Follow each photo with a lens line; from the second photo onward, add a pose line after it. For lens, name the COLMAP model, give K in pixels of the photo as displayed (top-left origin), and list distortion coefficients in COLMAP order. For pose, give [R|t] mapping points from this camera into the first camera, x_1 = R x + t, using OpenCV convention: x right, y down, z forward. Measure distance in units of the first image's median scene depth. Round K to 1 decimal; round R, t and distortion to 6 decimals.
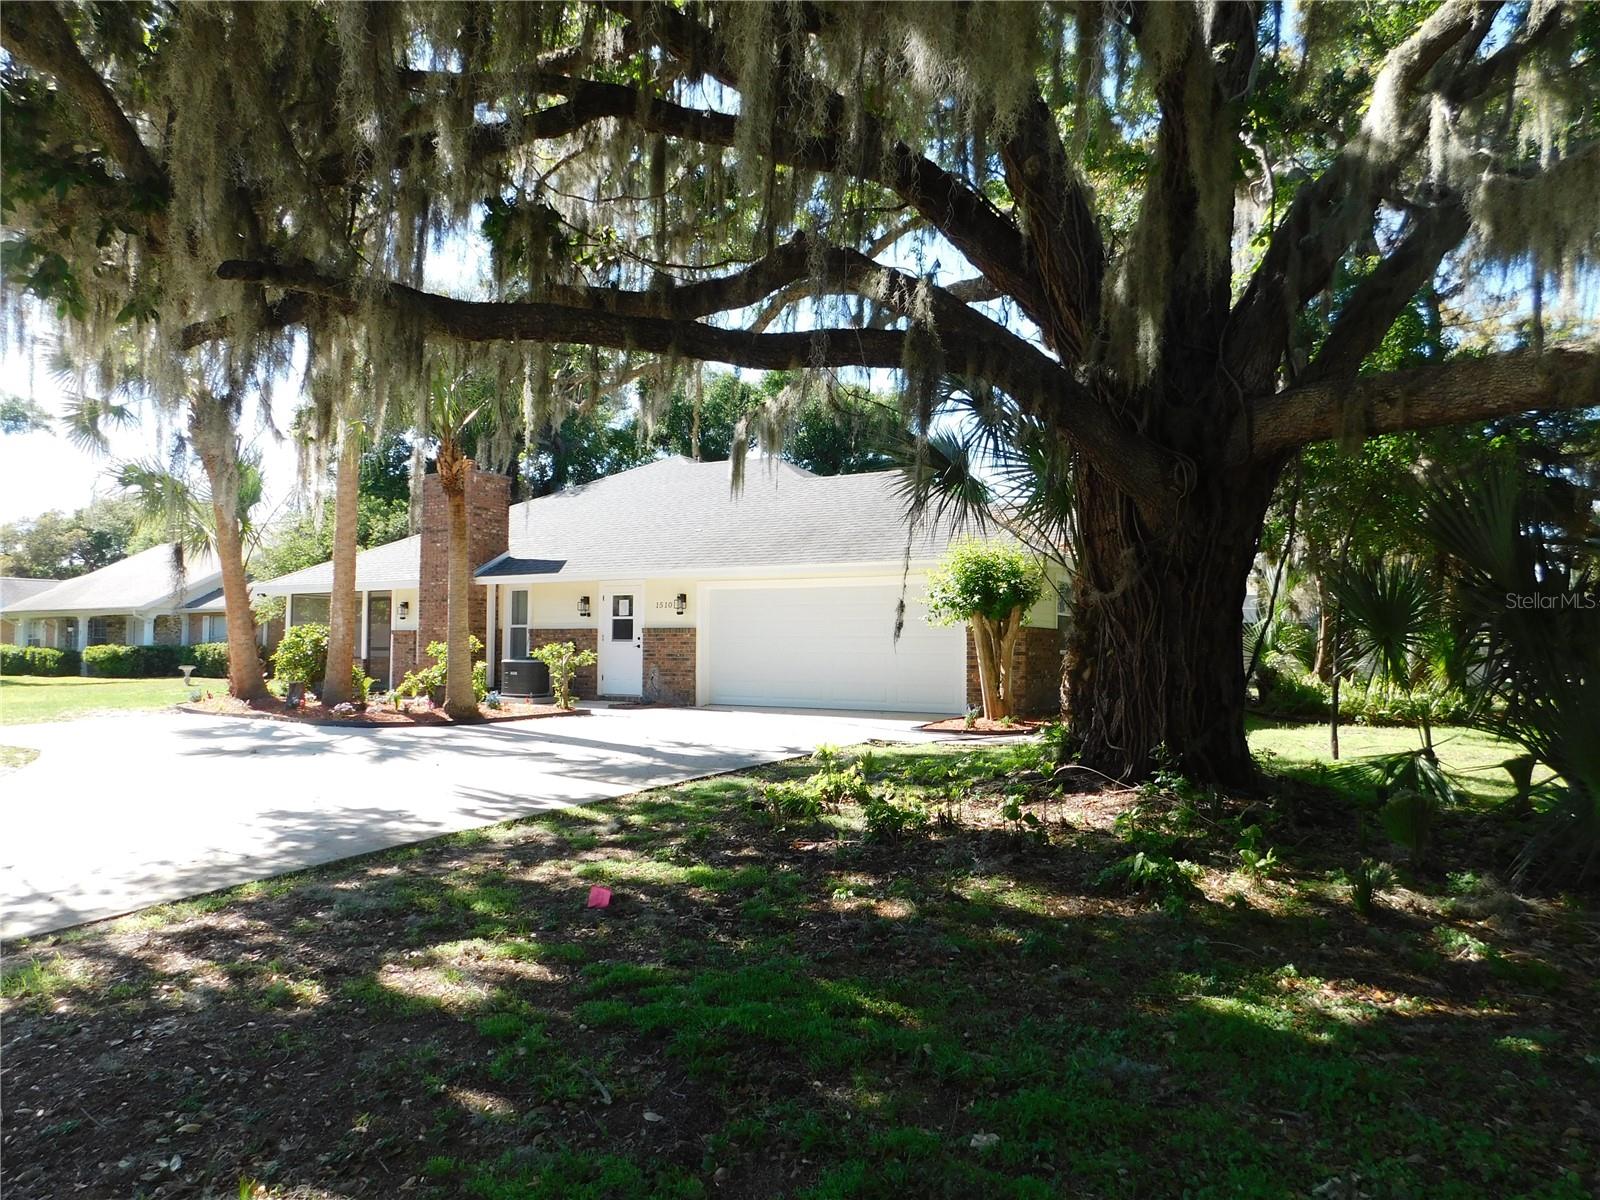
lens RADIAL K [[1084.4, 0, 795.1], [0, 1084.4, 596.3], [0, 0, 1]] dist [-0.044928, 0.047522]
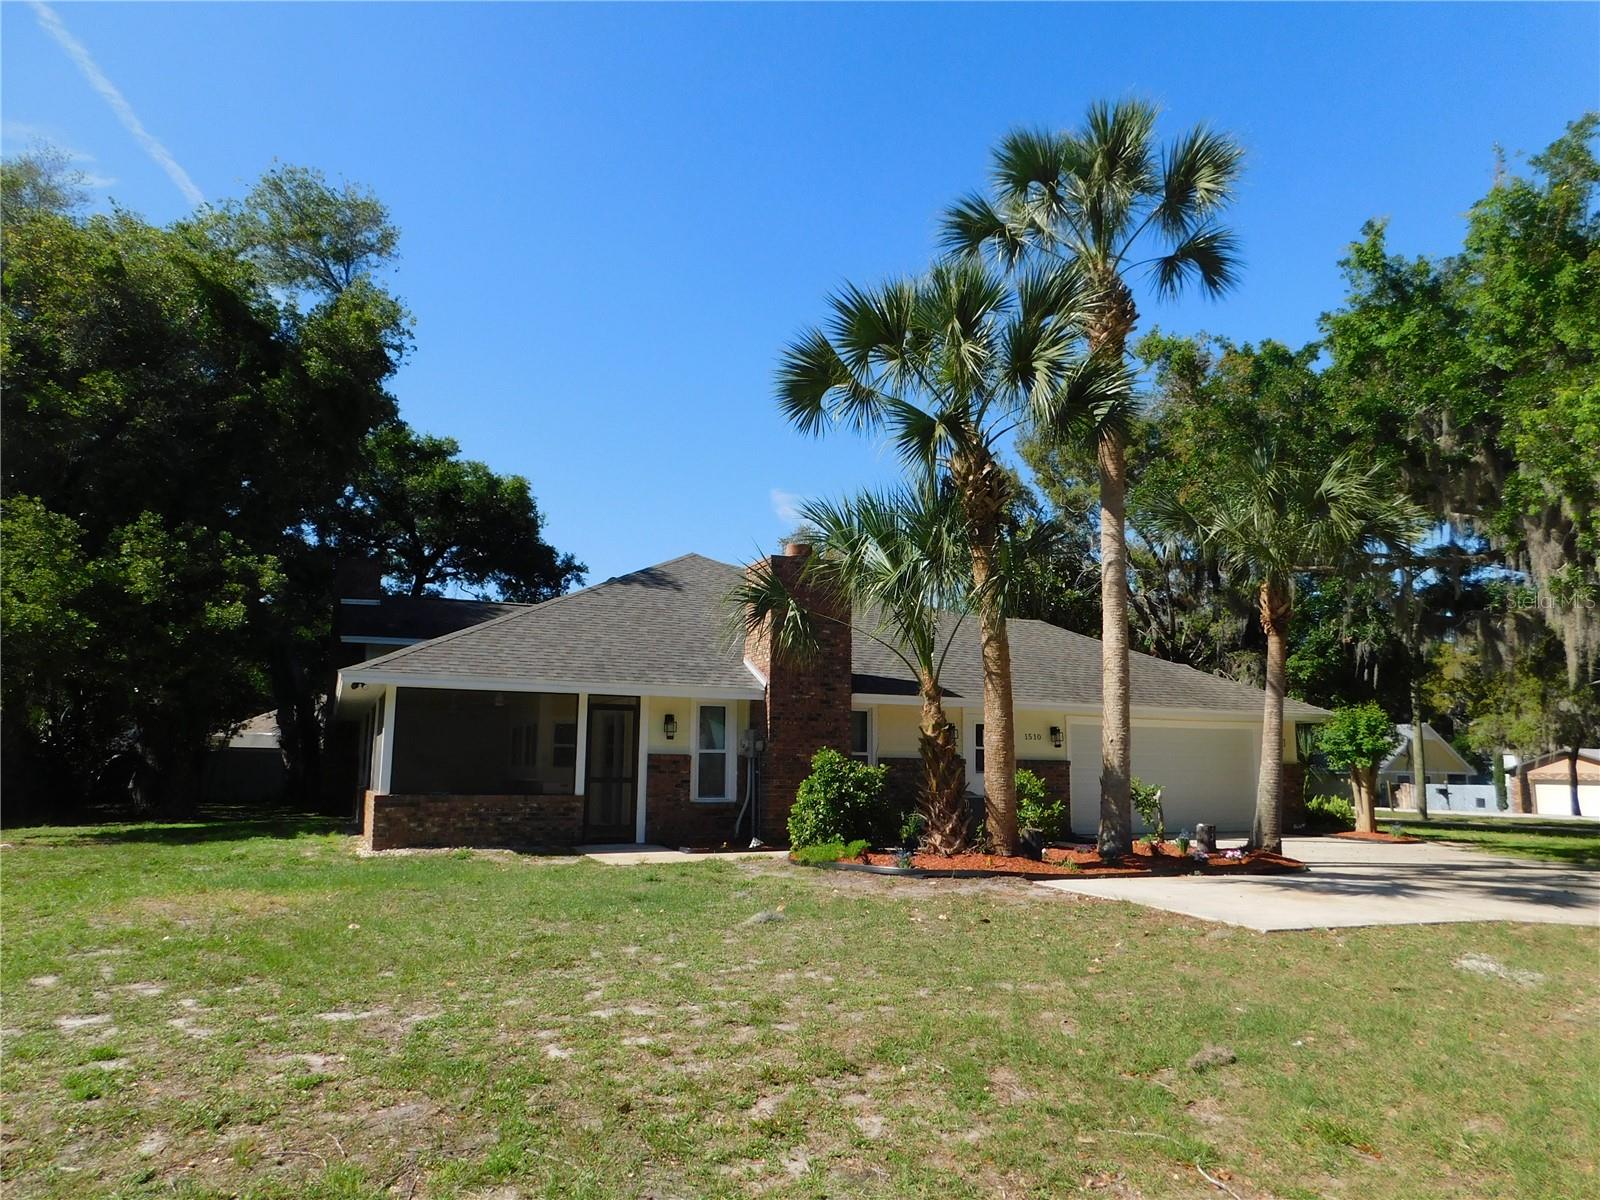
lens RADIAL K [[1084.4, 0, 799.1], [0, 1084.4, 616.0], [0, 0, 1]] dist [-0.044928, 0.047522]
pose [[0.586736, 0.117621, 0.801190, -1.289896], [-0.046687, 0.992663, -0.111540, 0.023465], [-0.808431, 0.028040, 0.587923, 0.719150]]
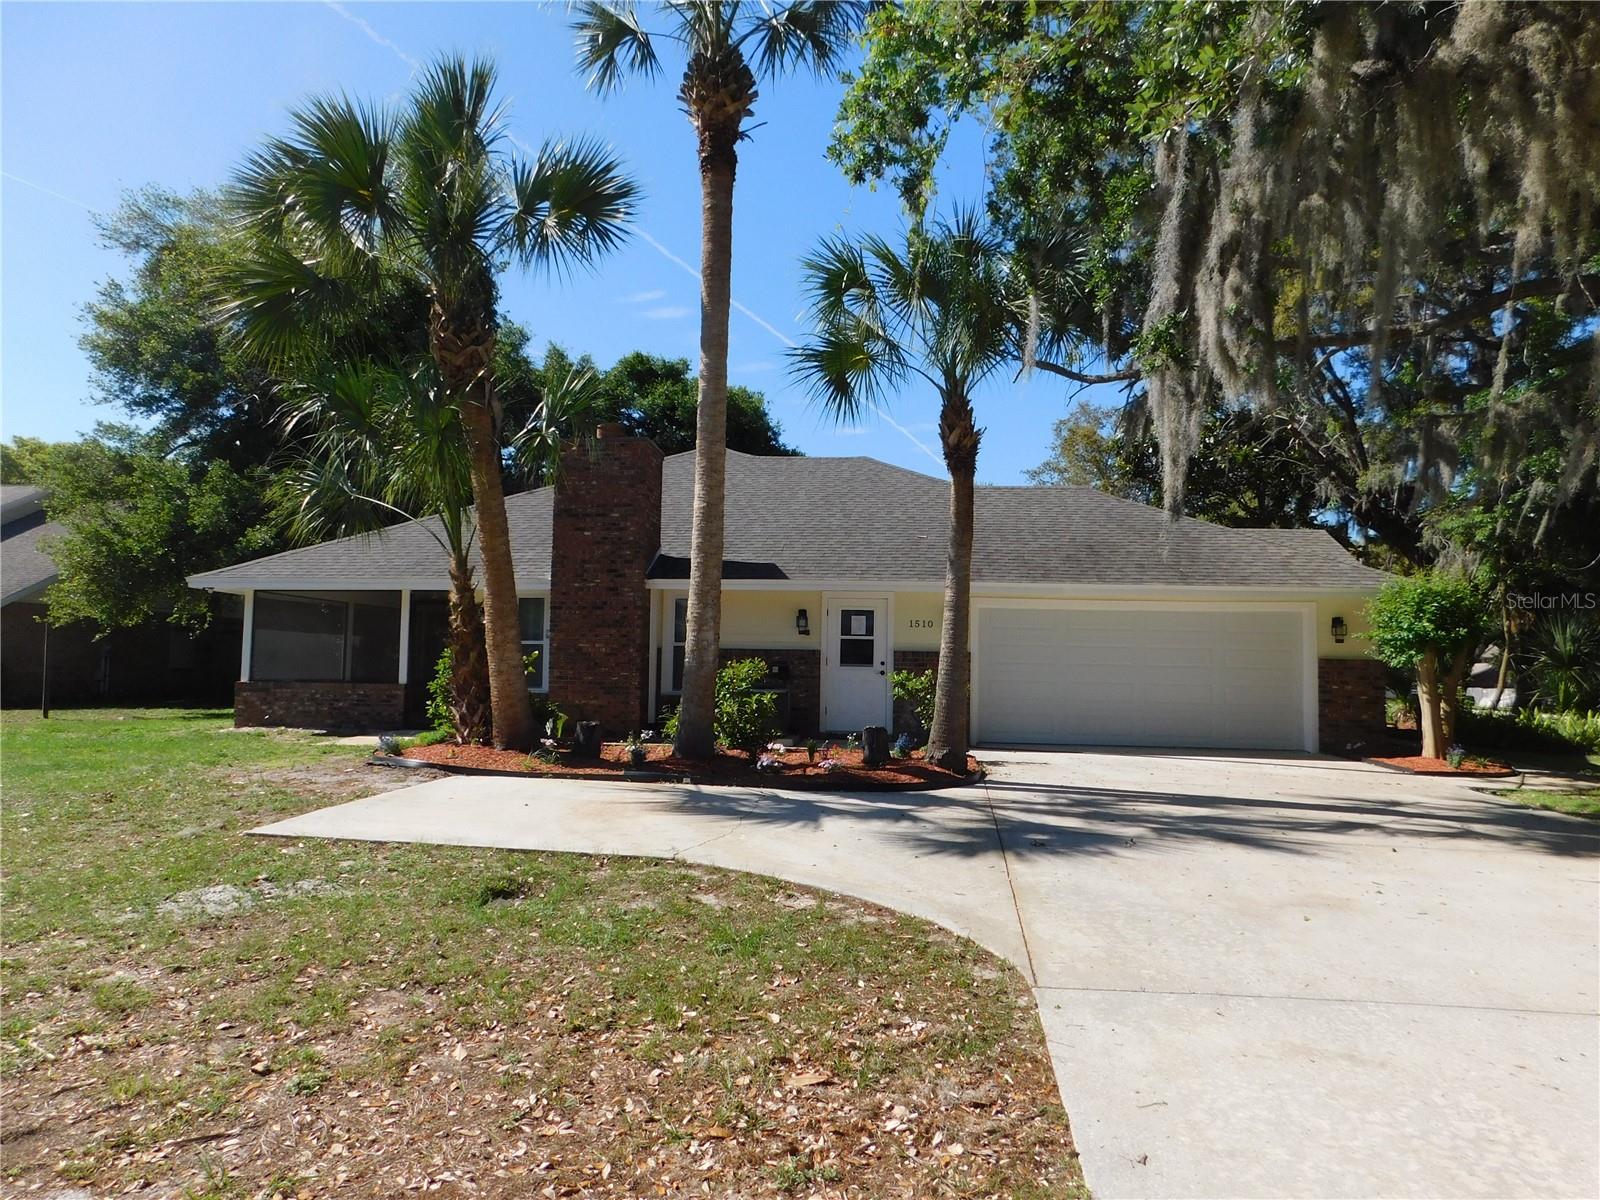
lens RADIAL K [[1084.4, 0, 795.0], [0, 1084.4, 608.3], [0, 0, 1]] dist [-0.044928, 0.047522]
pose [[0.914187, 0.035677, 0.403719, -0.668486], [-0.032539, 0.999363, -0.014633, 0.013922], [-0.403984, 0.000241, 0.914766, 0.339980]]
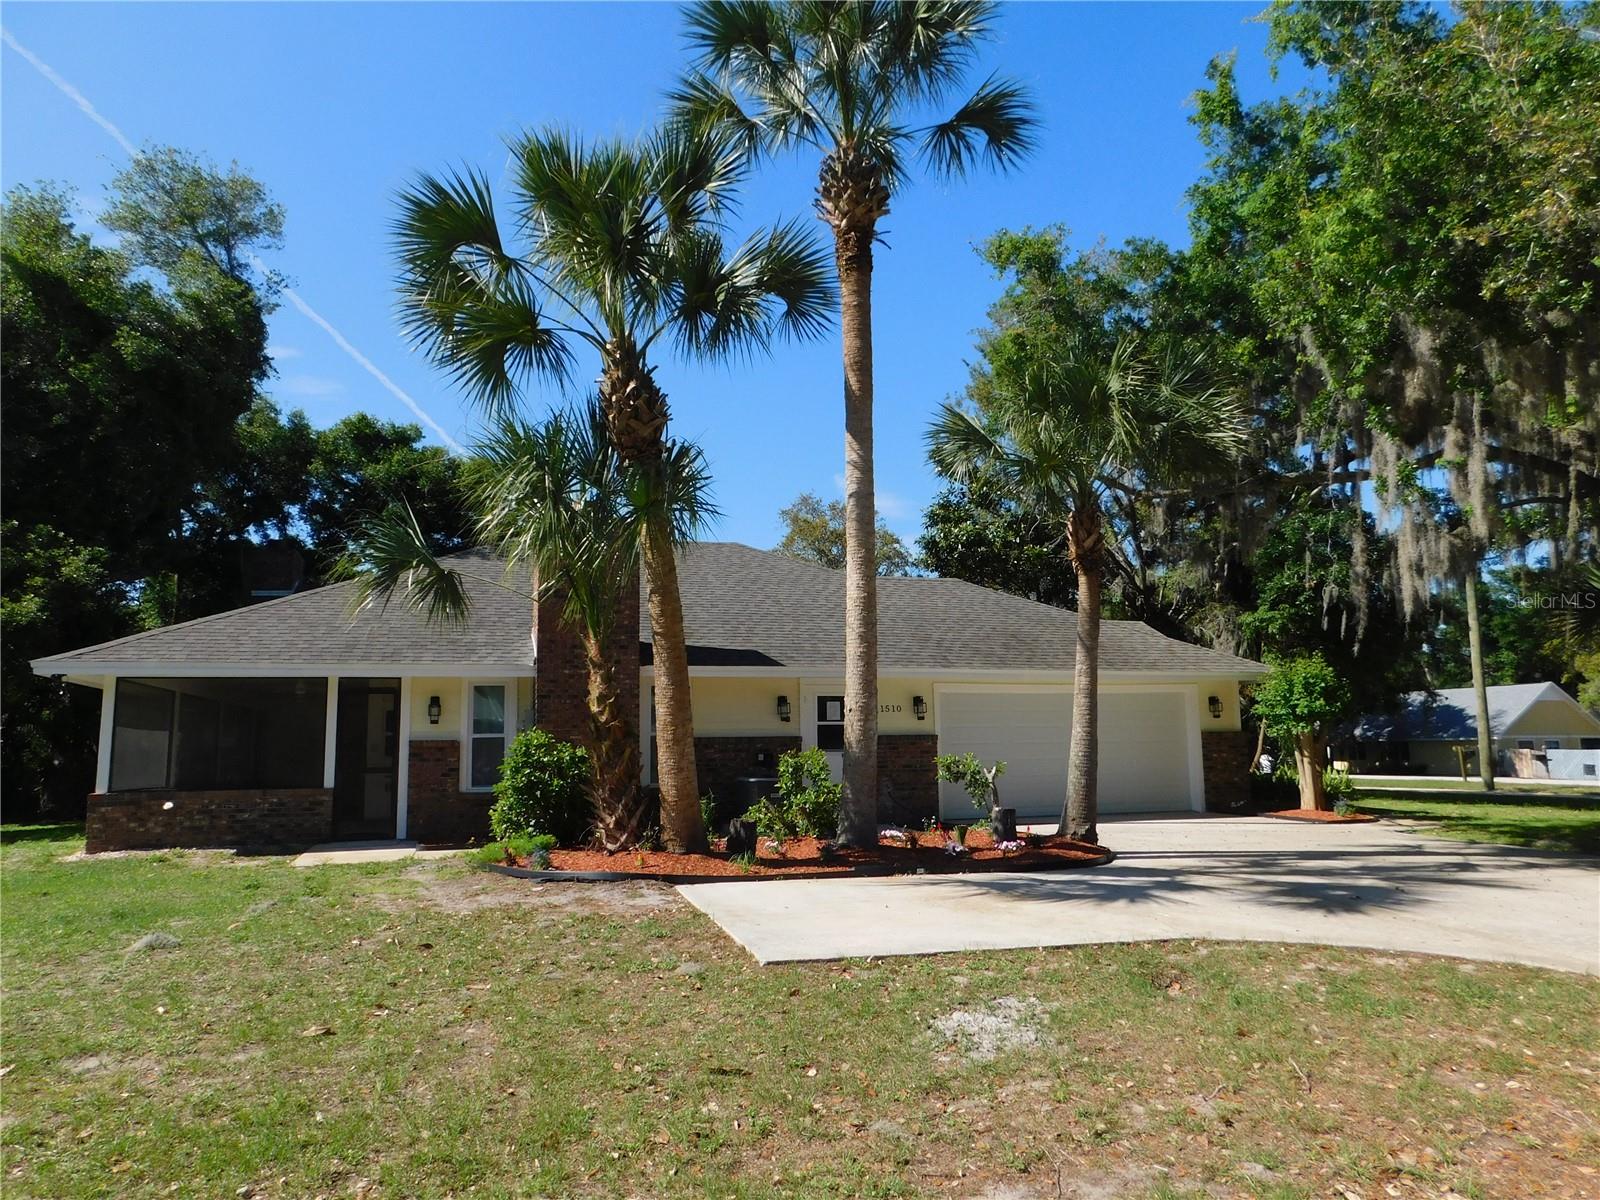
lens RADIAL K [[1084.4, 0, 794.2], [0, 1084.4, 617.7], [0, 0, 1]] dist [-0.044928, 0.047522]
pose [[0.685553, 0.076728, 0.723968, -0.987998], [-0.015827, 0.995766, -0.090546, 0.018889], [-0.727850, 0.050616, 0.683865, 0.563245]]
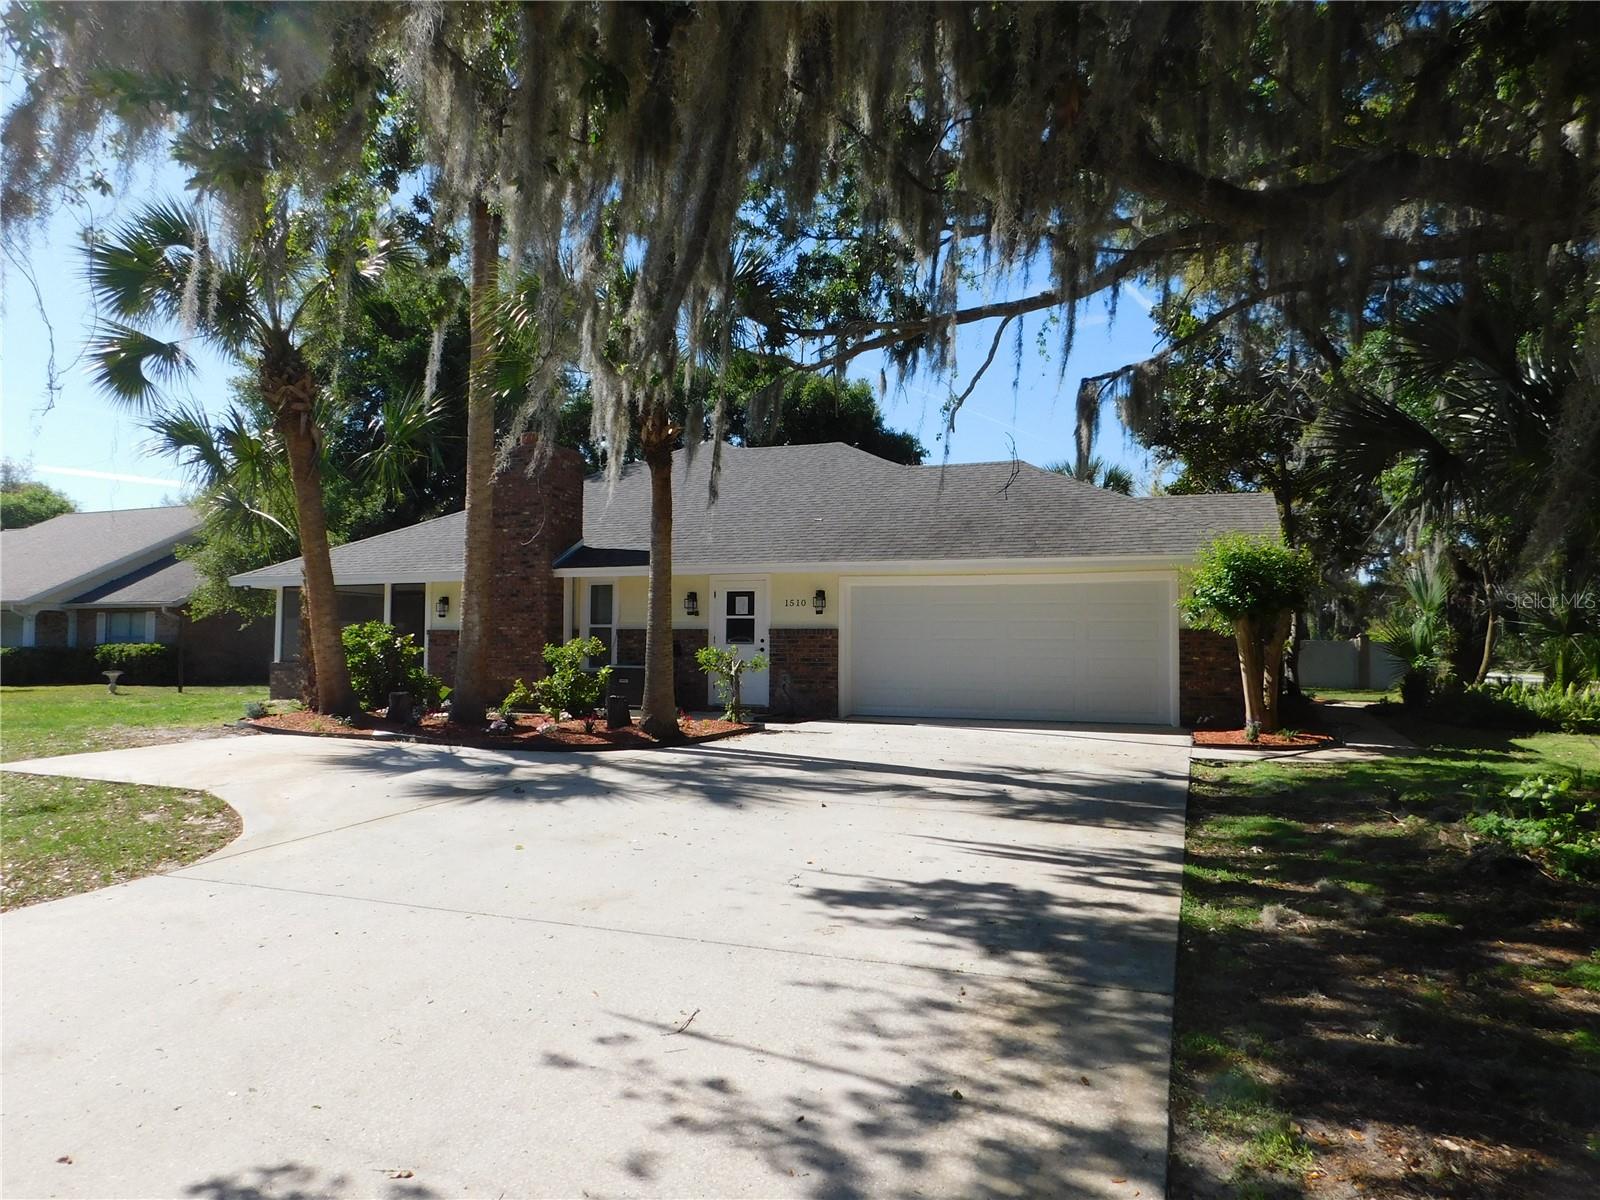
lens RADIAL K [[1084.4, 0, 796.9], [0, 1084.4, 583.4], [0, 0, 1]] dist [-0.044928, 0.047522]
pose [[0.987264, 0.010979, 0.158714, -0.317998], [-0.008976, 0.999871, -0.013329, 0.005064], [-0.158840, 0.011735, 0.987235, 0.158616]]
